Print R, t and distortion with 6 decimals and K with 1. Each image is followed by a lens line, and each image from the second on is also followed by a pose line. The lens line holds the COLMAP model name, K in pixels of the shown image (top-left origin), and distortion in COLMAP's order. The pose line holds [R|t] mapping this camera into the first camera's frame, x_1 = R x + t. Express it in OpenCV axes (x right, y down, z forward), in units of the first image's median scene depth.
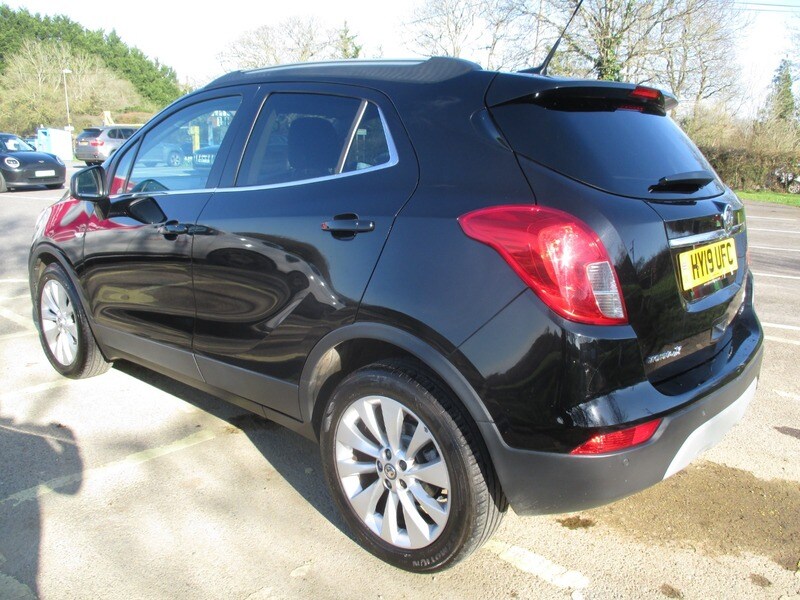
lens RADIAL K [[666.1, 0, 400.0], [0, 666.1, 300.0], [0, 0, 1]] dist [-0.034253, 0.000194]
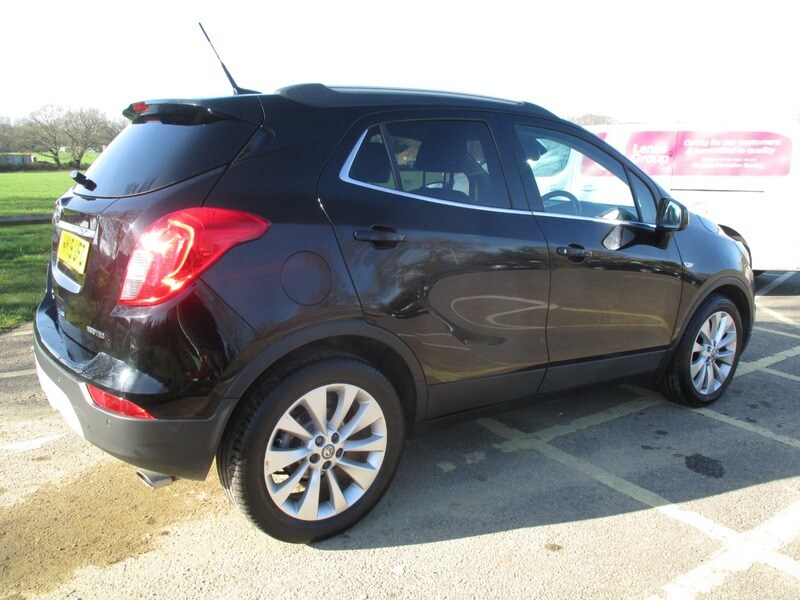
lens RADIAL K [[669.2, 0, 400.0], [0, 669.2, 300.0], [0, 0, 1]] dist [-0.032302, -0.001627]
pose [[-0.205011, 0.177133, -0.962598, 1.416607], [-0.260136, 0.938254, 0.228056, -0.370330], [0.943557, 0.297160, -0.146274, 1.655224]]
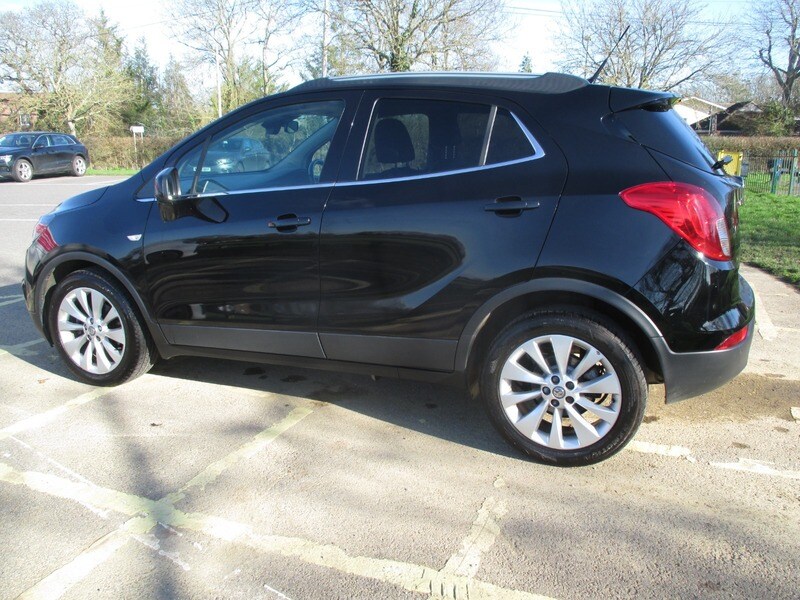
lens RADIAL K [[666.1, 0, 400.0], [0, 666.1, 300.0], [0, 0, 1]] dist [-0.034253, 0.000194]
pose [[0.944519, -0.098118, 0.313460, -0.654560], [0.095511, 0.995146, 0.023703, 0.016016], [-0.314265, 0.007551, 0.949305, -0.129449]]
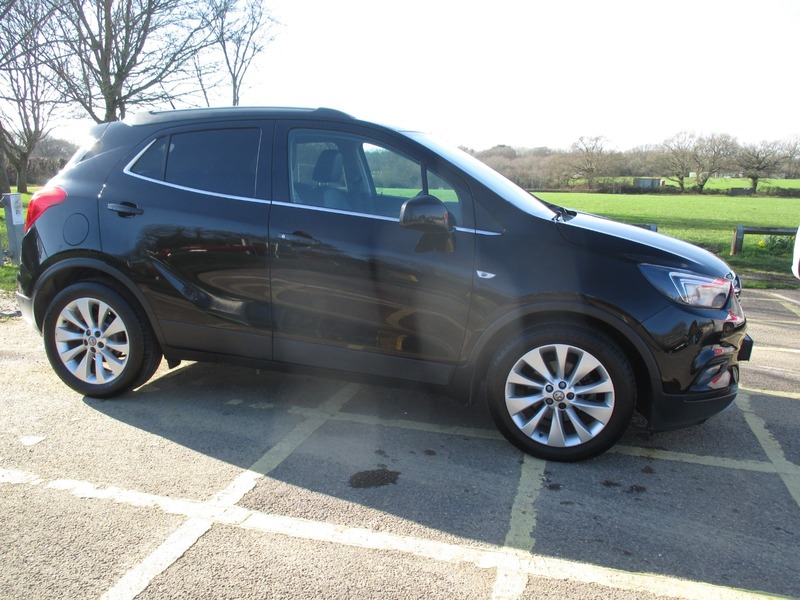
lens RADIAL K [[669.8, 0, 400.0], [0, 669.8, 300.0], [0, 0, 1]] dist [-0.042085, -0.004604]
pose [[-0.884114, 0.047111, -0.464890, 0.577559], [-0.153868, 0.910065, 0.384846, -0.716090], [0.441211, 0.411779, -0.797352, 3.044830]]
